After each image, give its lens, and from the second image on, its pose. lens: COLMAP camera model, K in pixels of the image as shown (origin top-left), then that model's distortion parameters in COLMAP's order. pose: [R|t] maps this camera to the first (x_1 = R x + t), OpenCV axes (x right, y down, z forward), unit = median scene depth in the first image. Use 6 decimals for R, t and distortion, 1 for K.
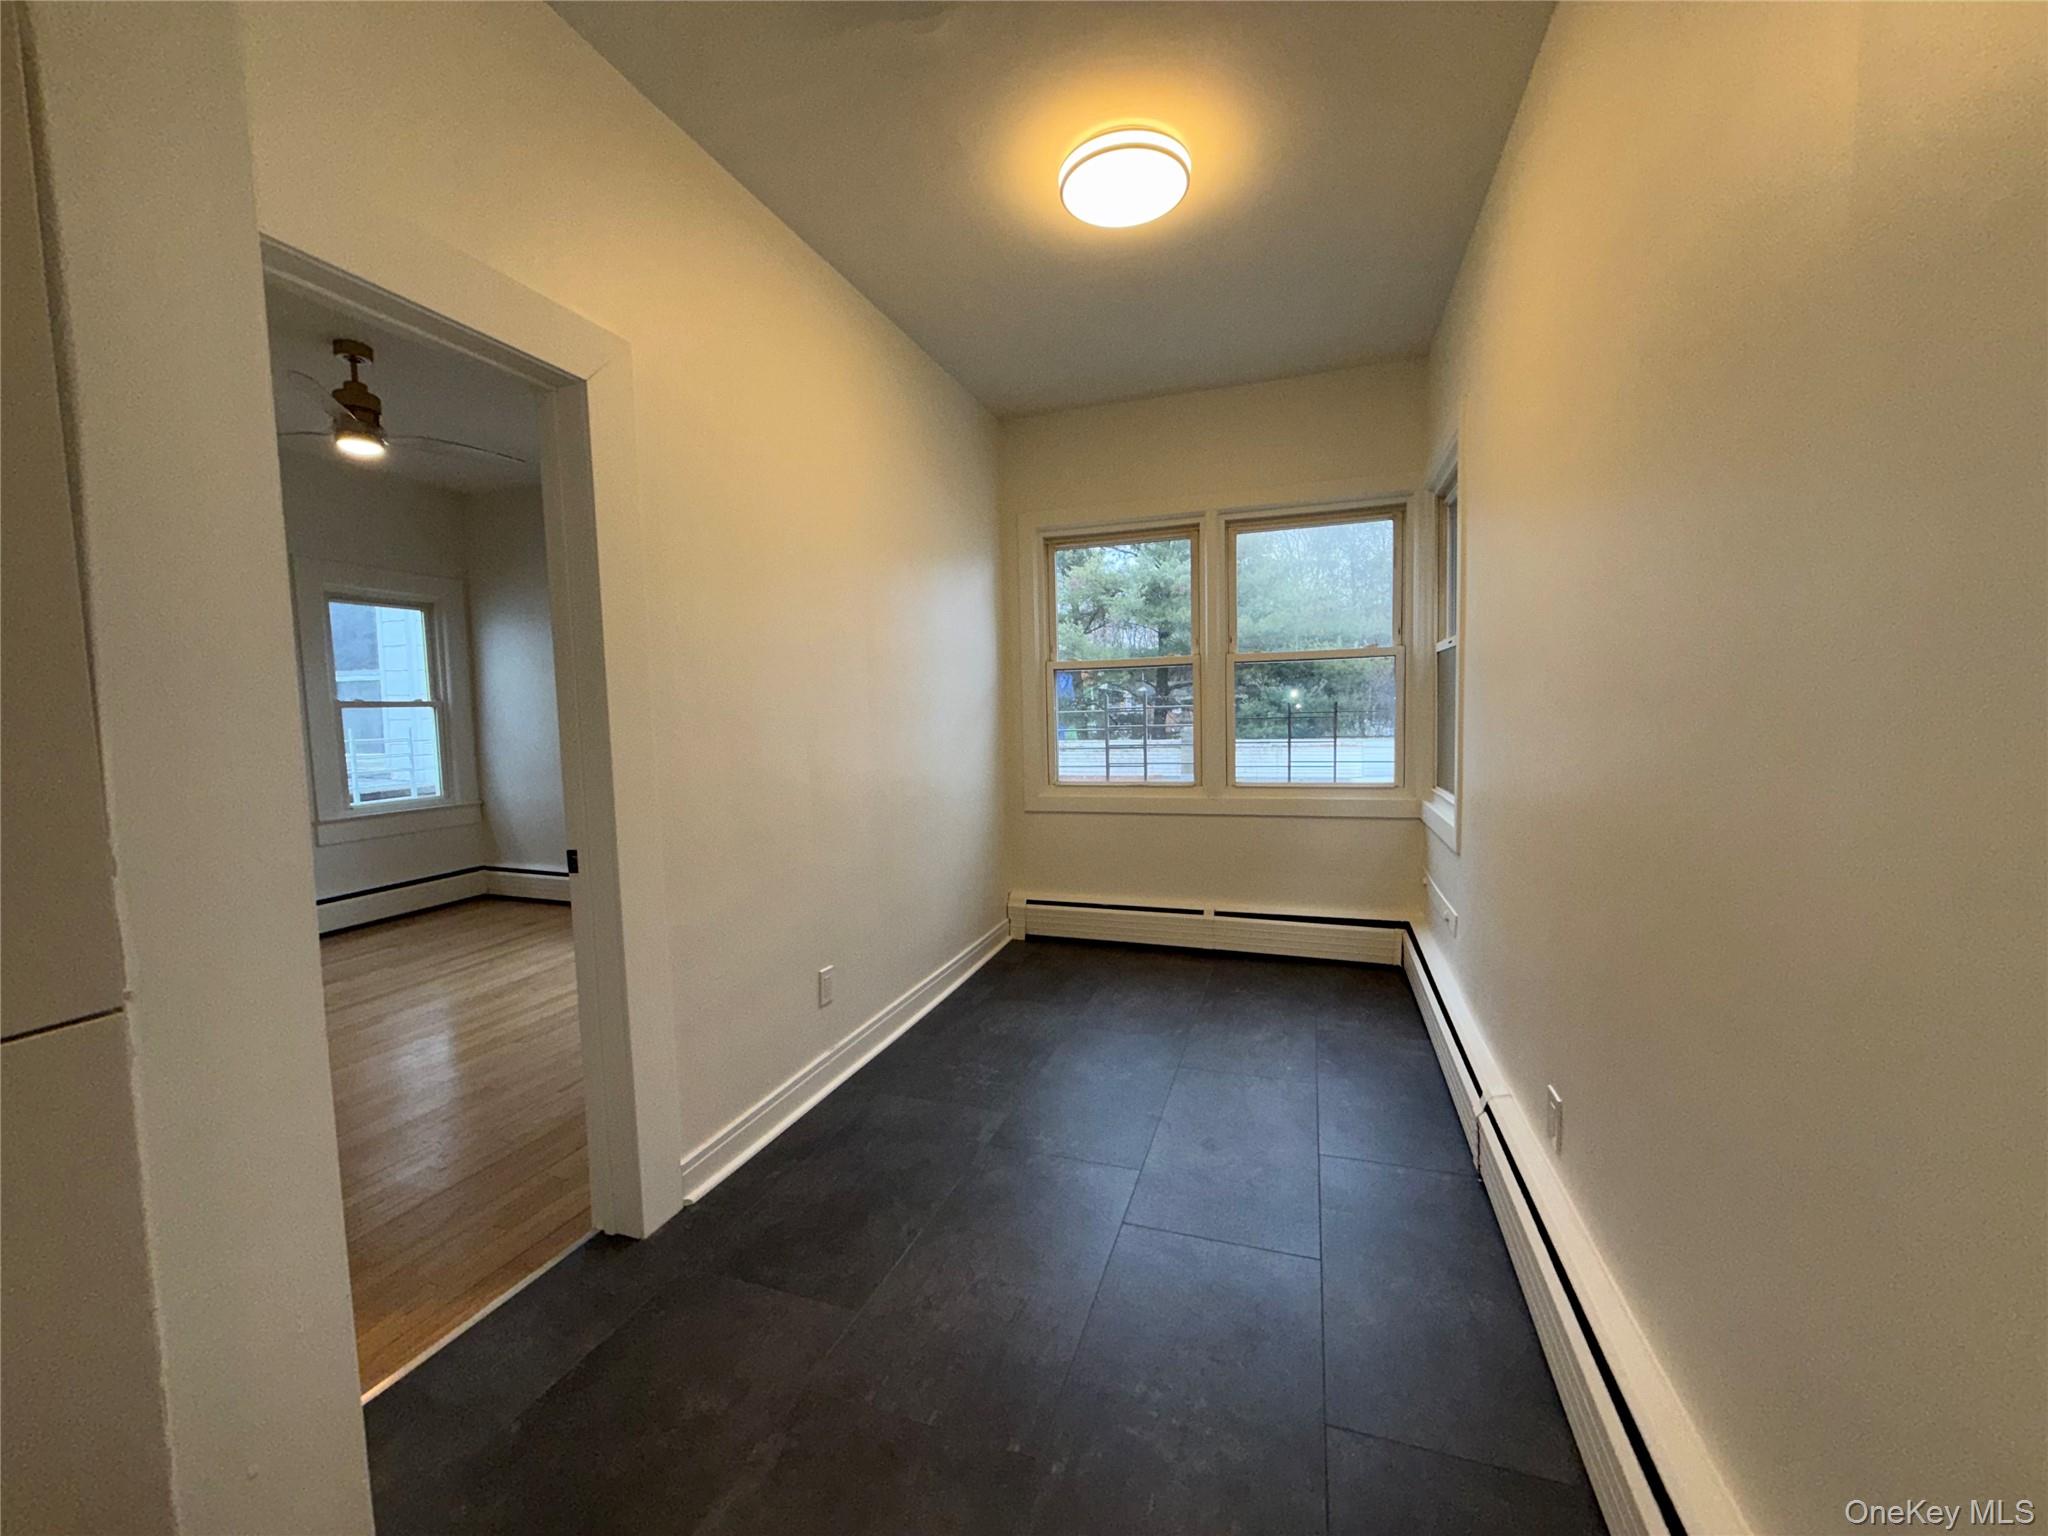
lens RADIAL K [[811.5, 0, 1018.8], [0, 811.5, 770.4], [0, 0, 1]] dist [0.001090, 0.000084]
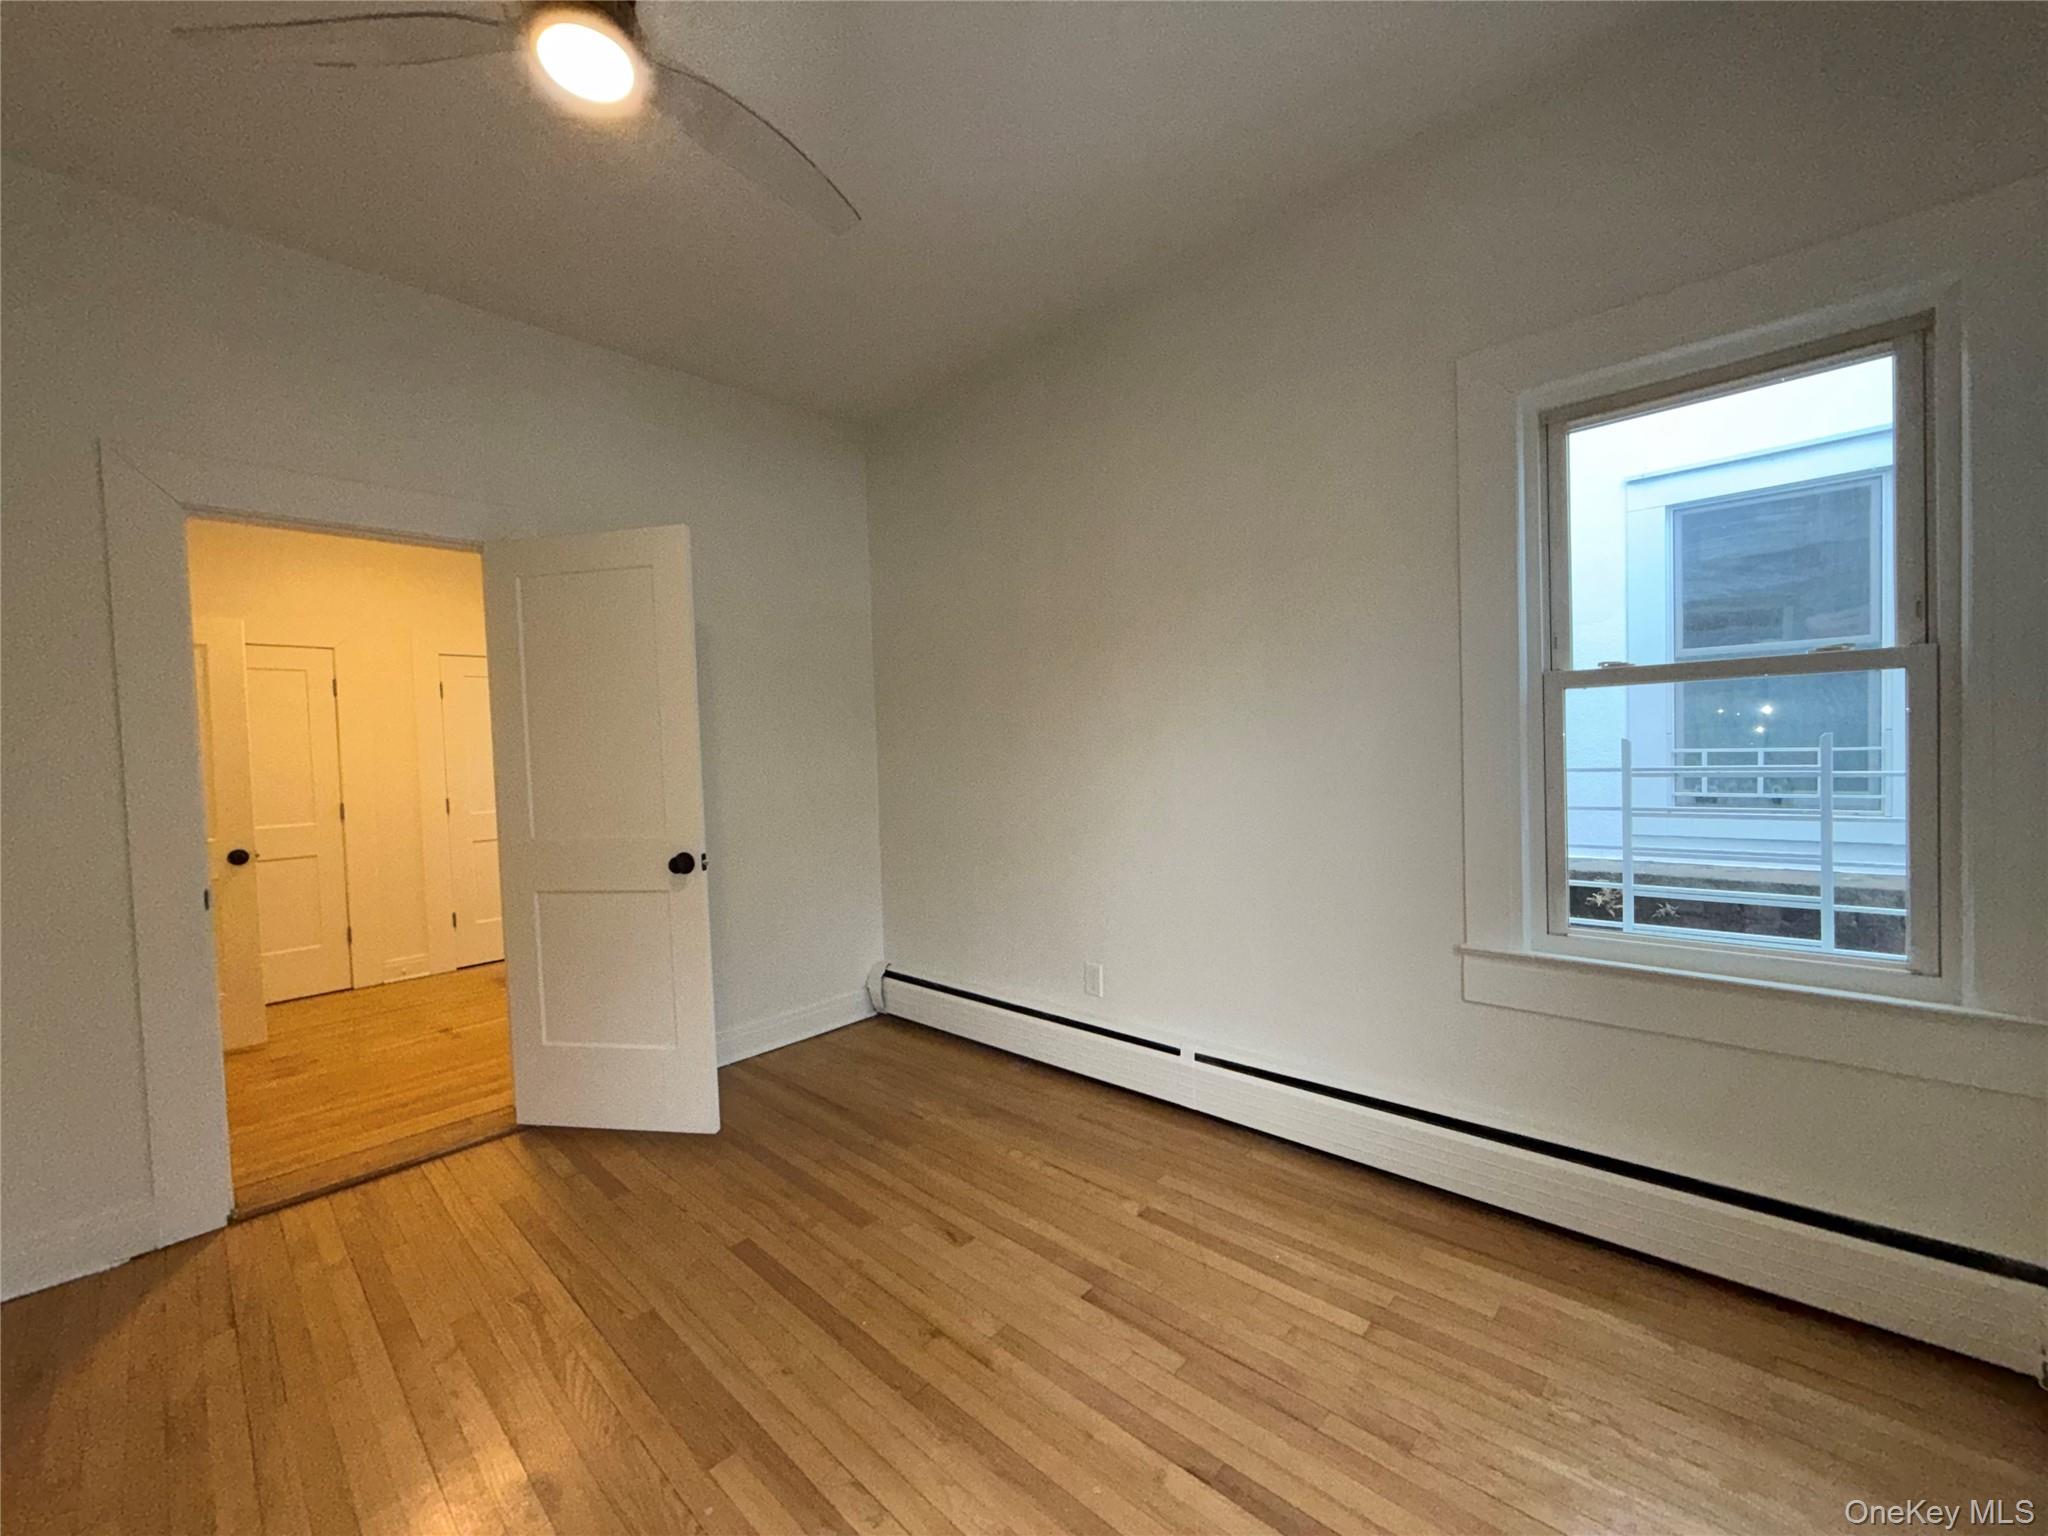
lens RADIAL K [[811.5, 0, 1018.8], [0, 811.5, 770.4], [0, 0, 1]] dist [0.001090, 0.000084]
pose [[-0.408677, 0.061390, -0.910612, -0.333662], [-0.031301, 0.996206, 0.081208, -0.057654], [0.912142, 0.061691, -0.405204, 0.877636]]
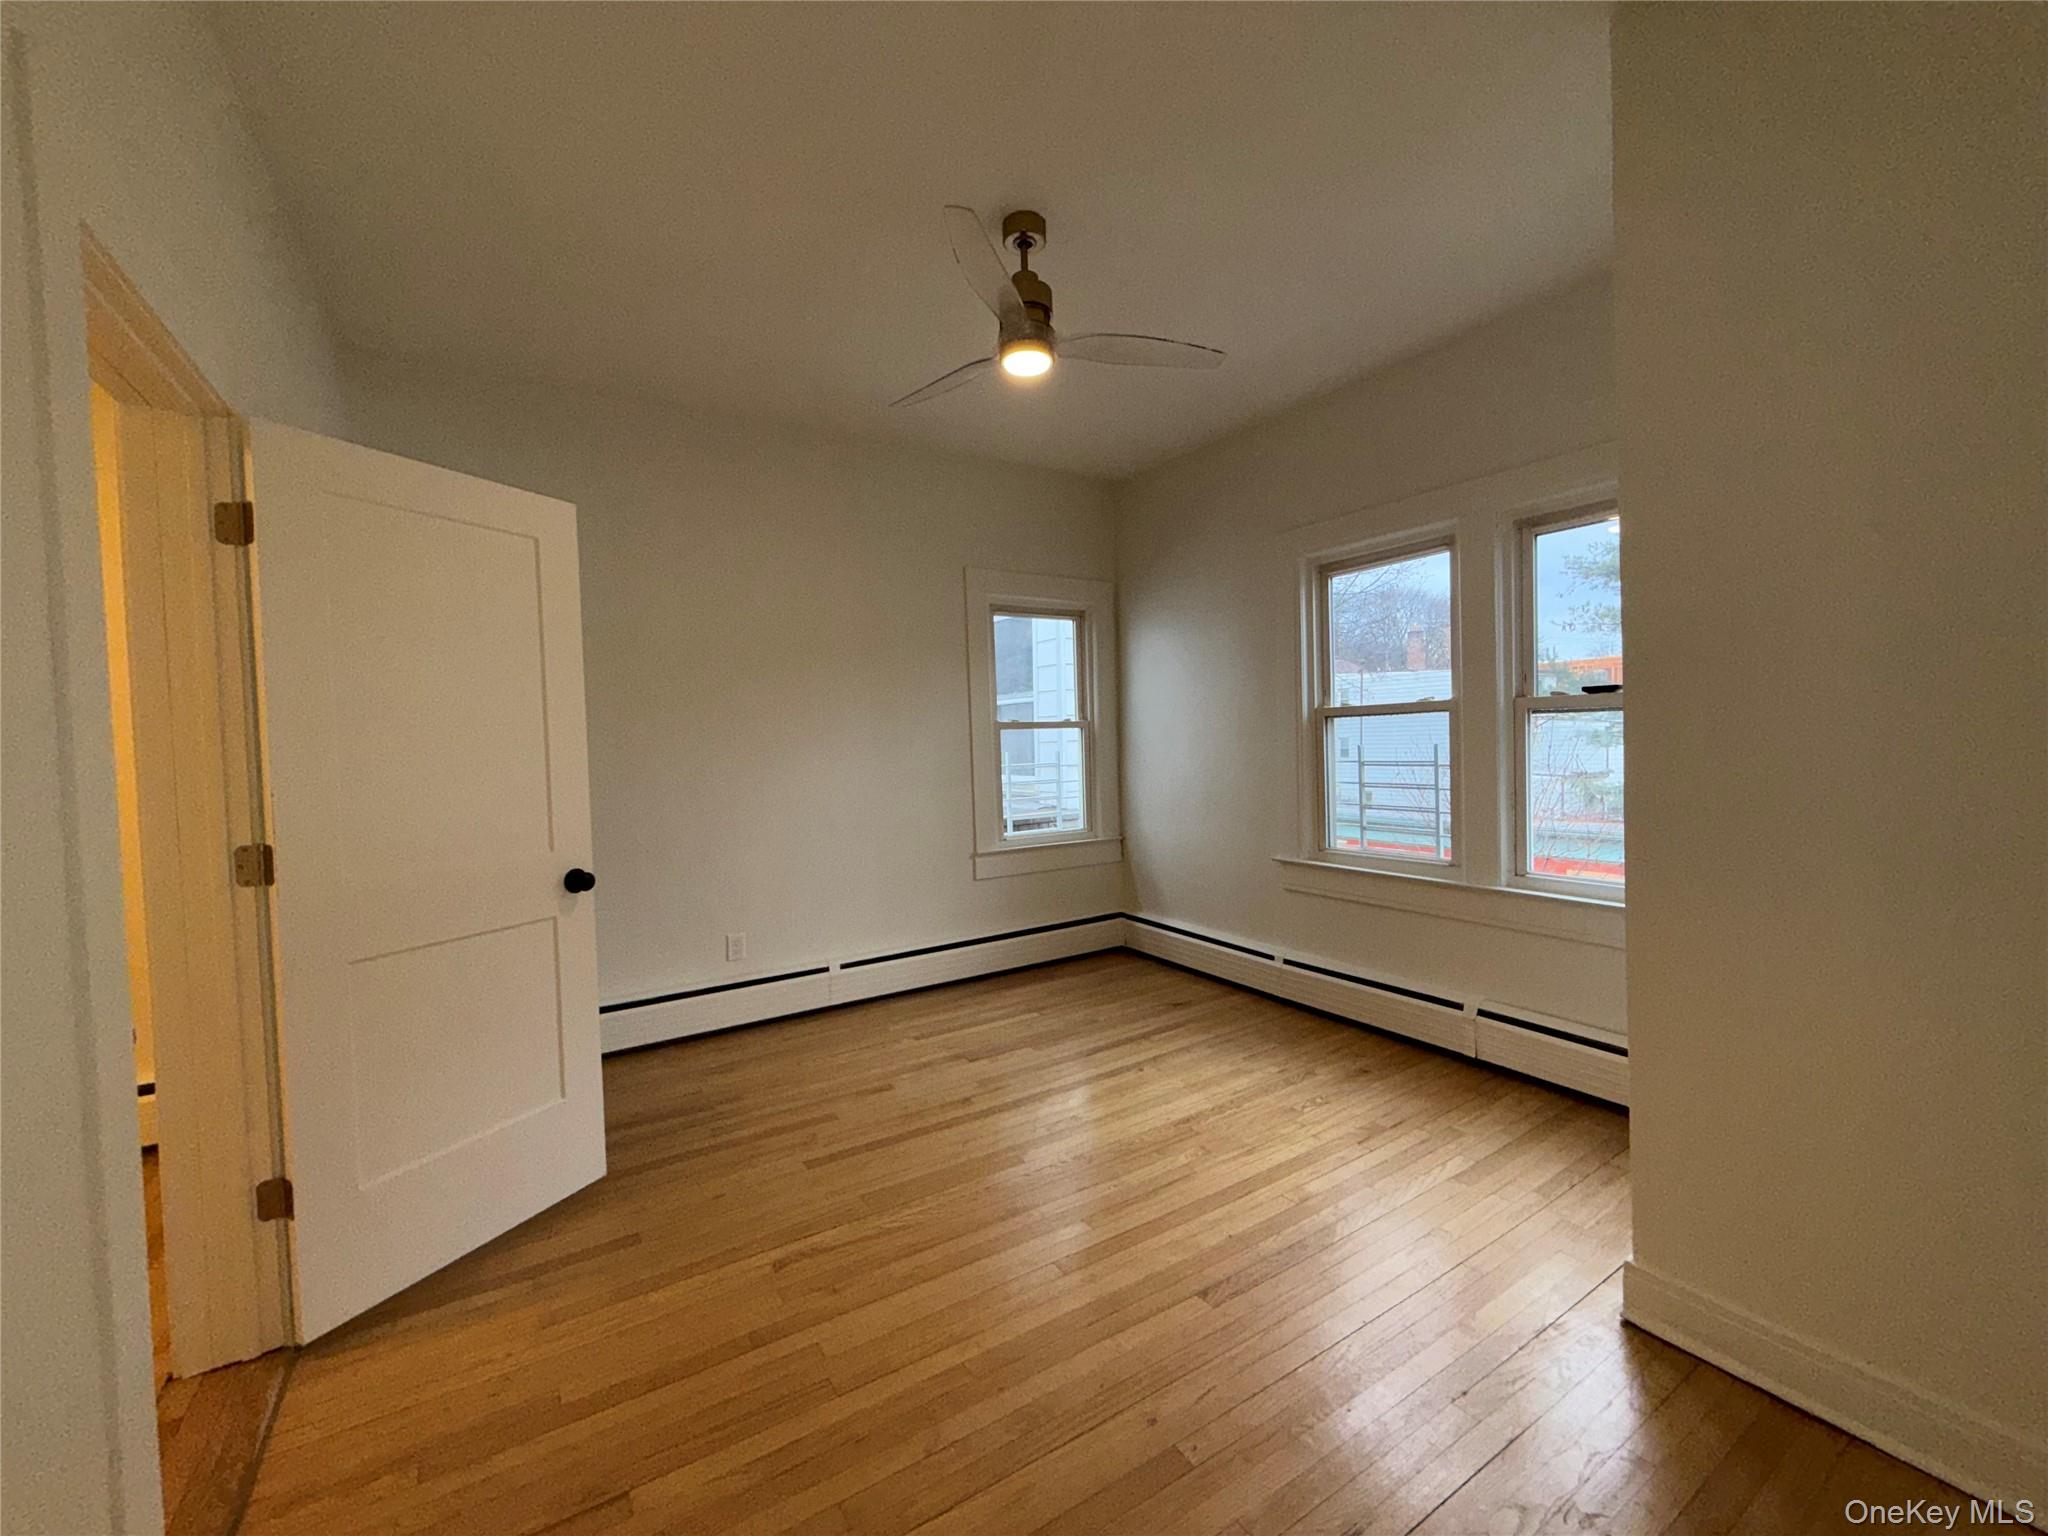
lens RADIAL K [[816.2, 0, 1016.1], [0, 816.2, 764.9], [0, 0, 1]] dist [-0.001403, -0.000040]
pose [[0.775790, 0.015158, -0.630809, -0.228885], [-0.035307, 0.999188, -0.019412, -0.019198], [0.630002, 0.037332, 0.775696, 0.286202]]
